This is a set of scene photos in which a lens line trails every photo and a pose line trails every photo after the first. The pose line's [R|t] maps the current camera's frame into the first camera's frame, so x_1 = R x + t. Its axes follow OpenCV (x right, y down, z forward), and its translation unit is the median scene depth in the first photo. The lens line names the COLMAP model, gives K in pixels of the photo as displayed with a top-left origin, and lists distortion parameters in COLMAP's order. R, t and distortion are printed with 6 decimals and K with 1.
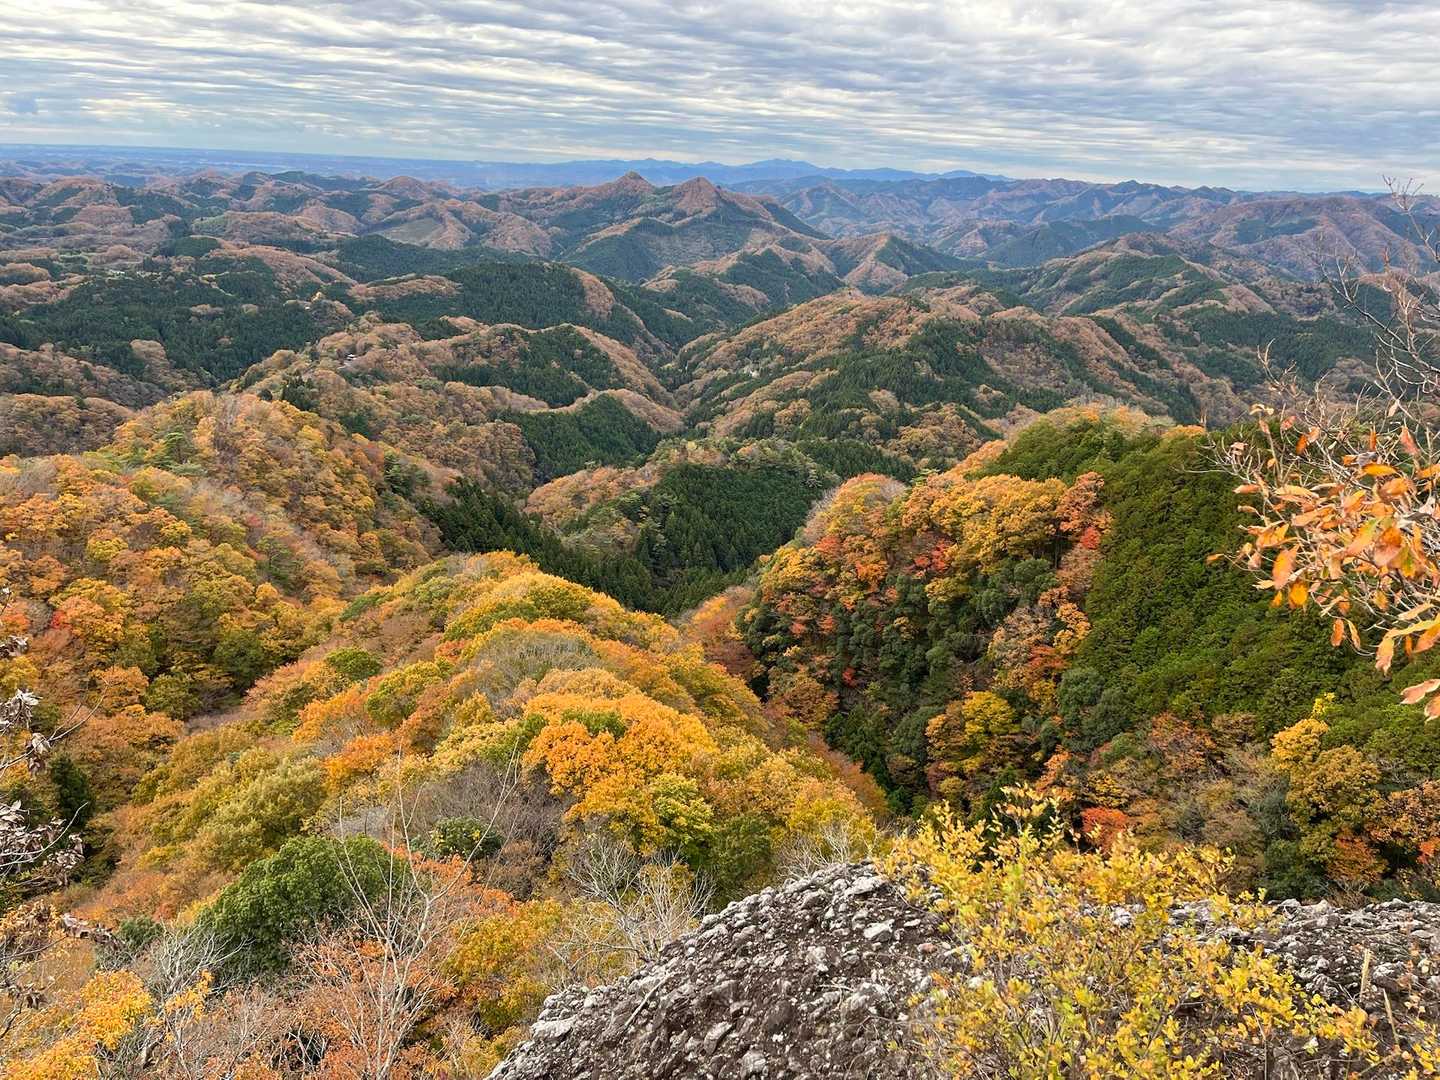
lens RADIAL K [[1095.9, 0, 720.0], [0, 1095.9, 540.0], [0, 0, 1]] dist [0.004904, -0.000846]
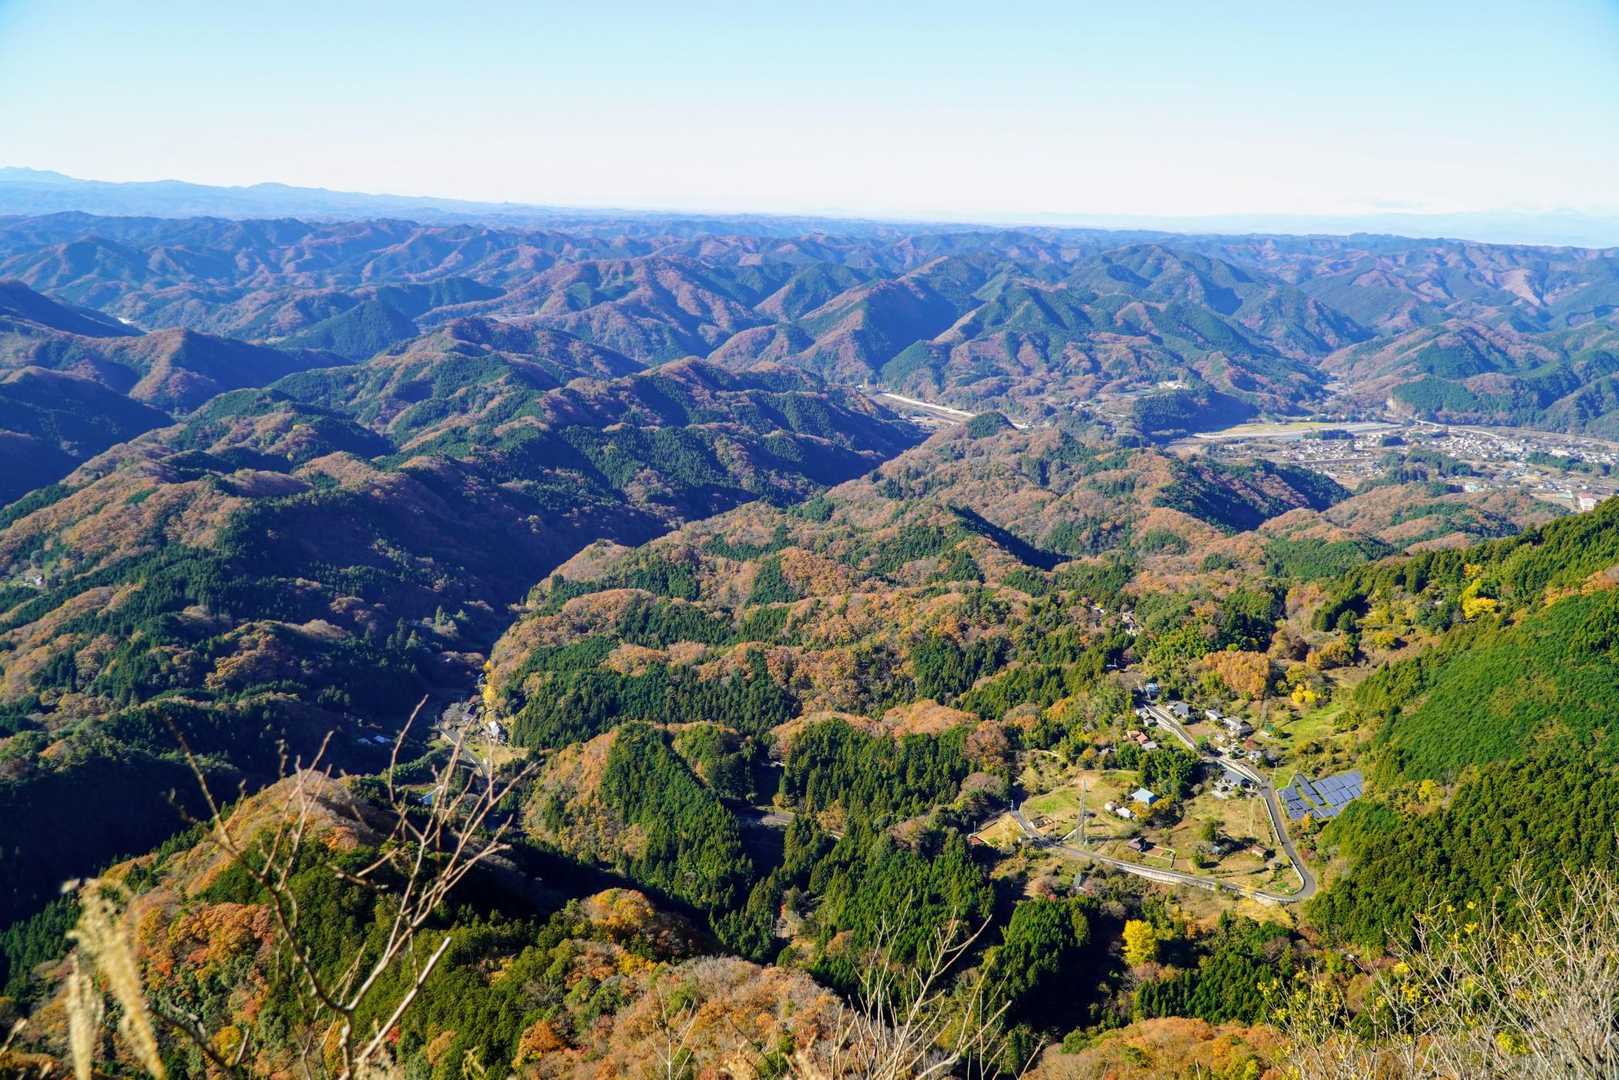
lens RADIAL K [[1260.2, 0, 809.5], [0, 1260.2, 540.0], [0, 0, 1]] dist [-0.013810, -0.004794]
pose [[0.824745, -0.146244, 0.546267, -0.002934], [0.182001, 0.983230, -0.011558, -0.061371], [-0.535416, 0.108954, 0.837531, -0.196780]]
